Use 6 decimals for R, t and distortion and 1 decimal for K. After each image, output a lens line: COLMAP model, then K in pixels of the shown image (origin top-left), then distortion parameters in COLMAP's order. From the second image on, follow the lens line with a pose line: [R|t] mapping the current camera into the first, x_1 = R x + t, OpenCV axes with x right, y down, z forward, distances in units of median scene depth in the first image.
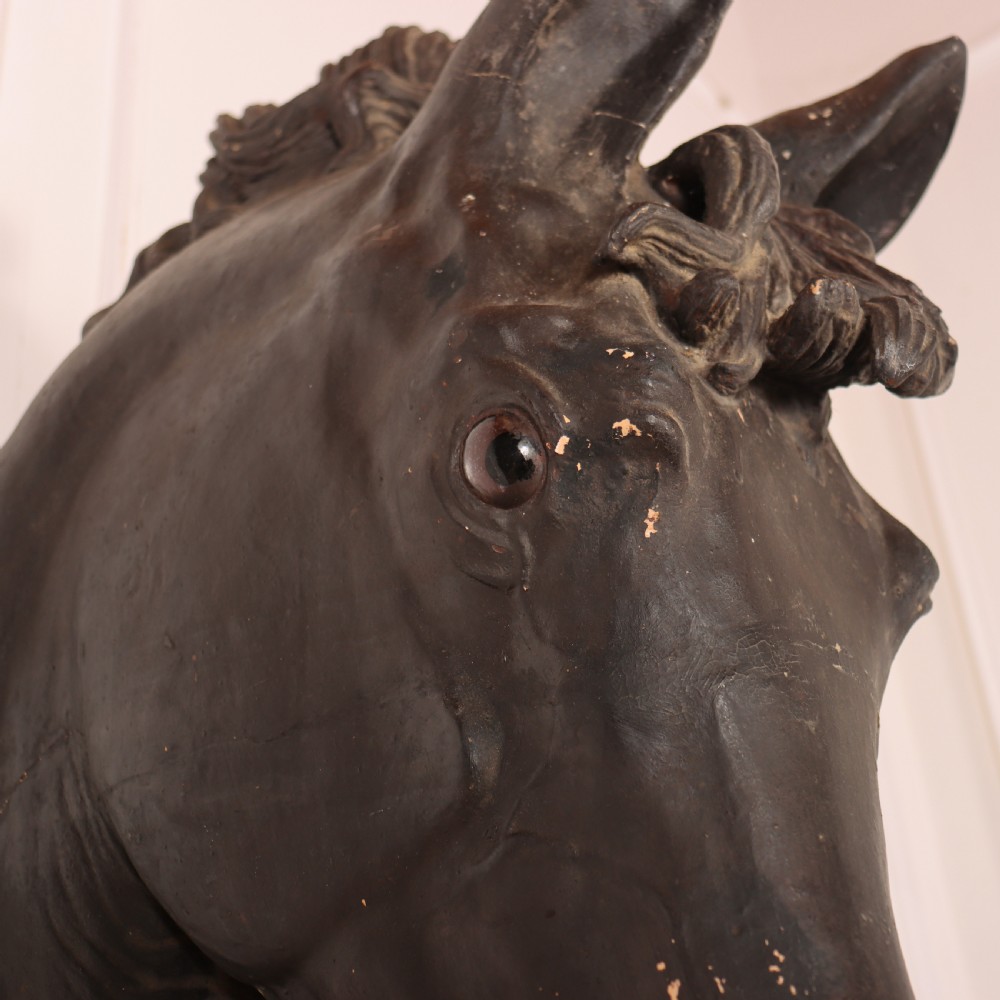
lens RADIAL K [[1582.8, 0, 433.3], [0, 1582.8, 498.4], [0, 0, 1]] dist [-0.077966, 0.087701]
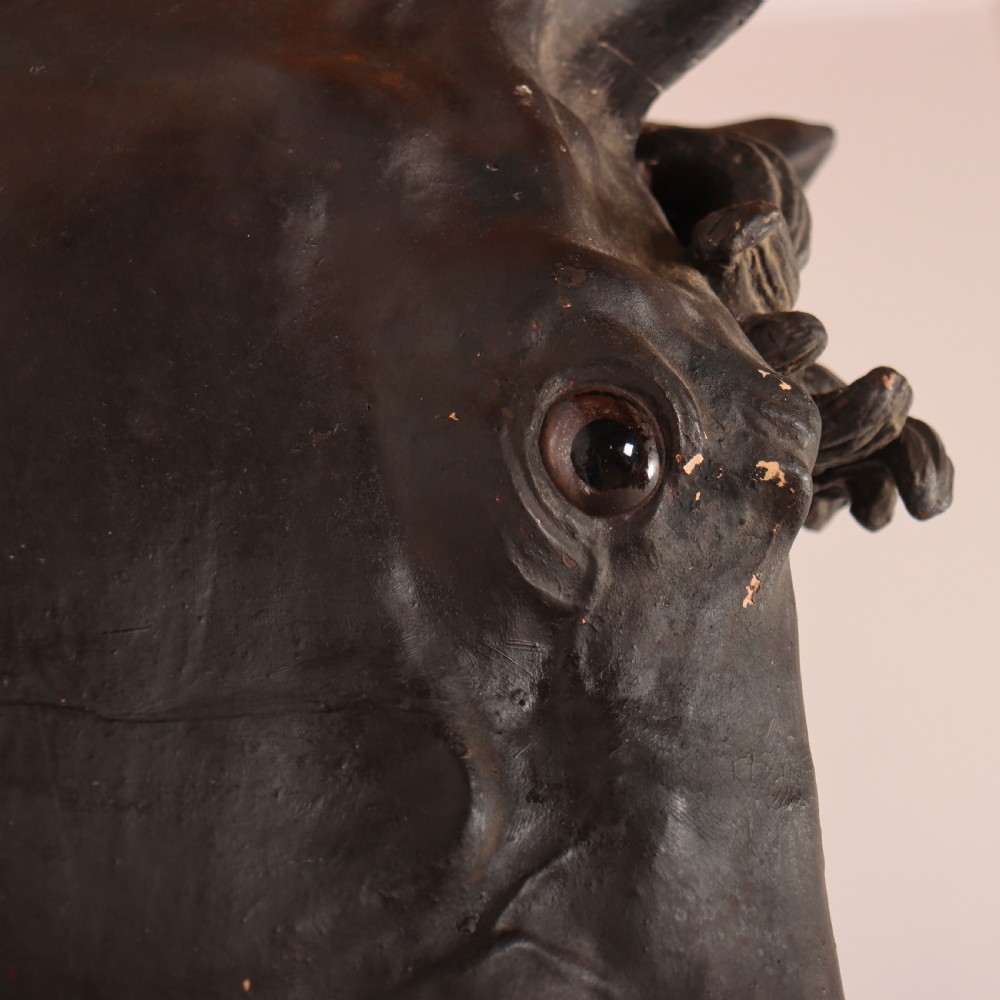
lens RADIAL K [[2331.8, 0, 500.0], [0, 2331.8, 500.0], [0, 0, 1]] dist [0.073753, 0.145532]
pose [[0.711725, 0.319305, 0.625693, -0.676471], [-0.295800, 0.944129, -0.145337, 0.172598], [-0.637142, -0.081641, 0.766411, 0.160488]]
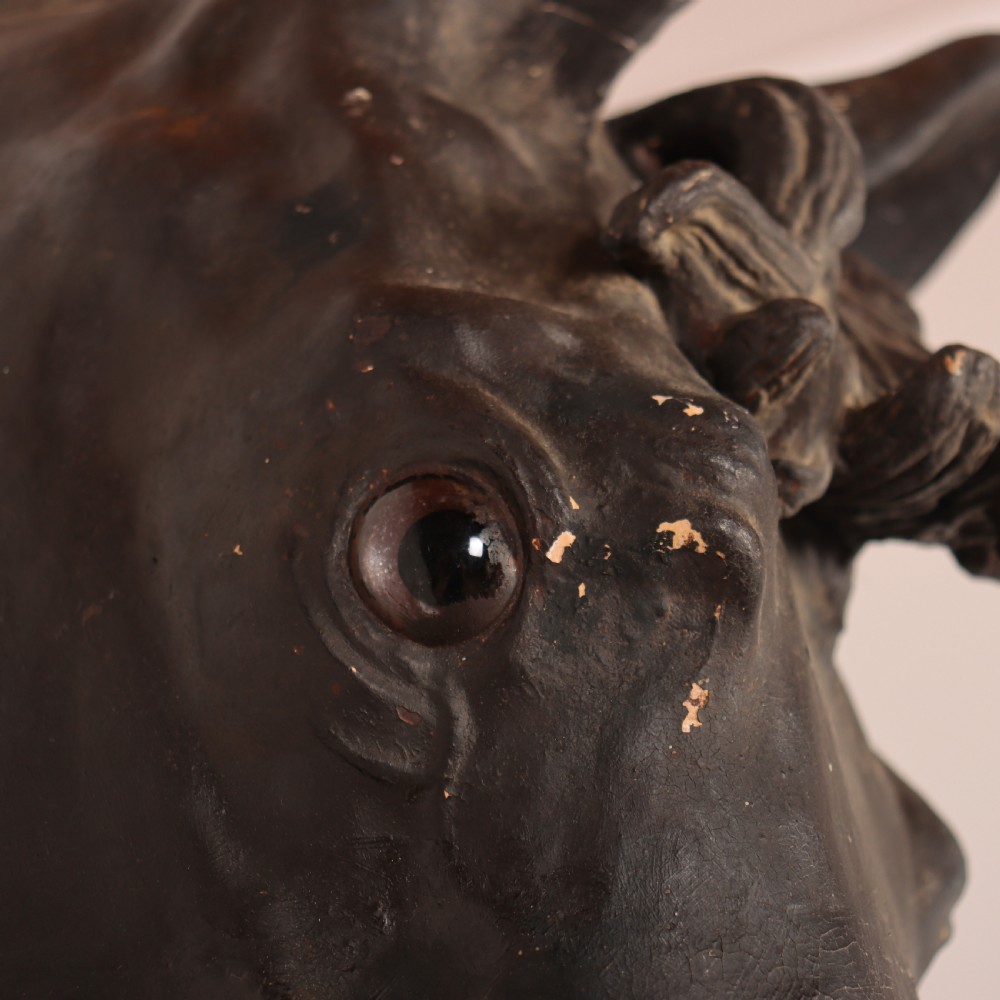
lens RADIAL K [[2663.3, 0, 487.2], [0, 2663.3, 499.3], [0, 0, 1]] dist [0.092544, 0.374044]
pose [[0.926337, 0.176995, 0.332523, -0.247194], [-0.143580, 0.982001, -0.122716, 0.065956], [-0.348258, 0.065932, 0.935077, 0.120390]]
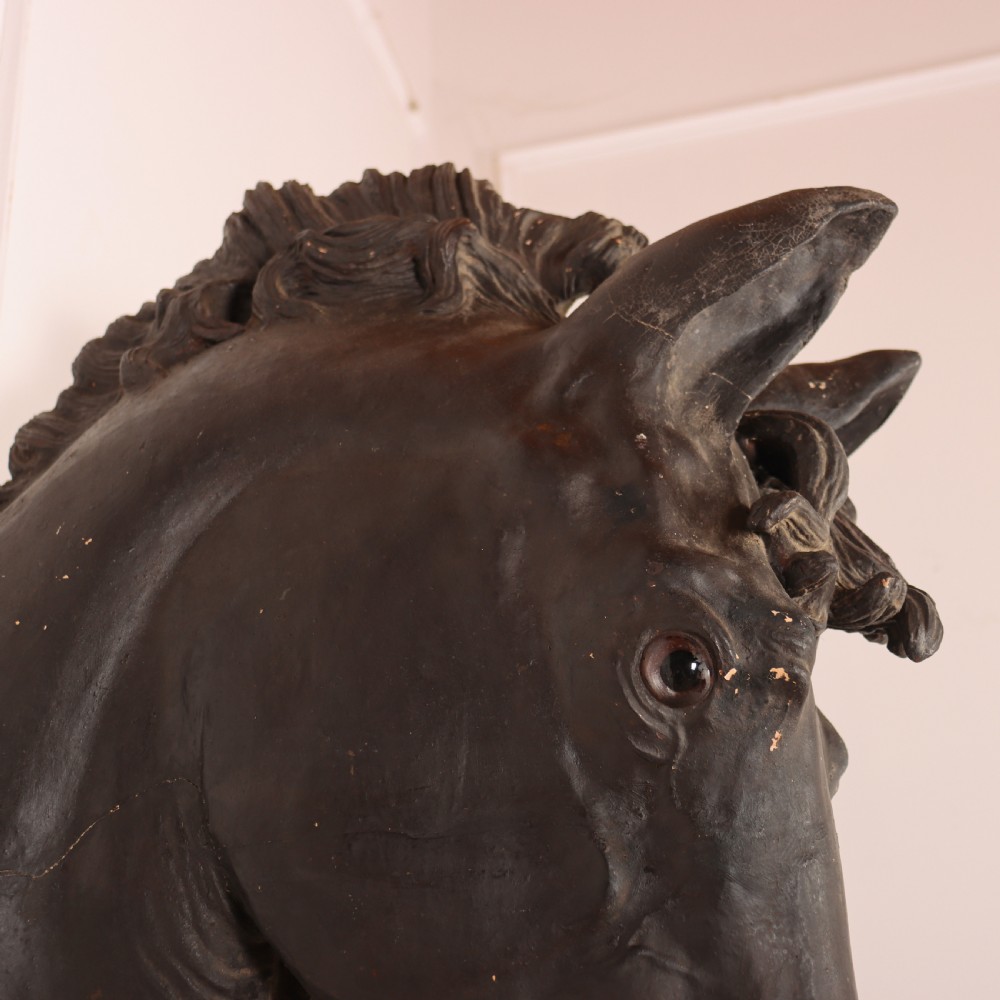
lens RADIAL K [[1716.0, 0, 500.0], [0, 1716.0, 500.0], [0, 0, 1]] dist [-0.070225, 0.118491]
pose [[0.890930, 0.204291, 0.405596, -0.691351], [-0.231233, 0.972732, 0.017979, -0.152989], [-0.390864, -0.109805, 0.913876, -0.243207]]
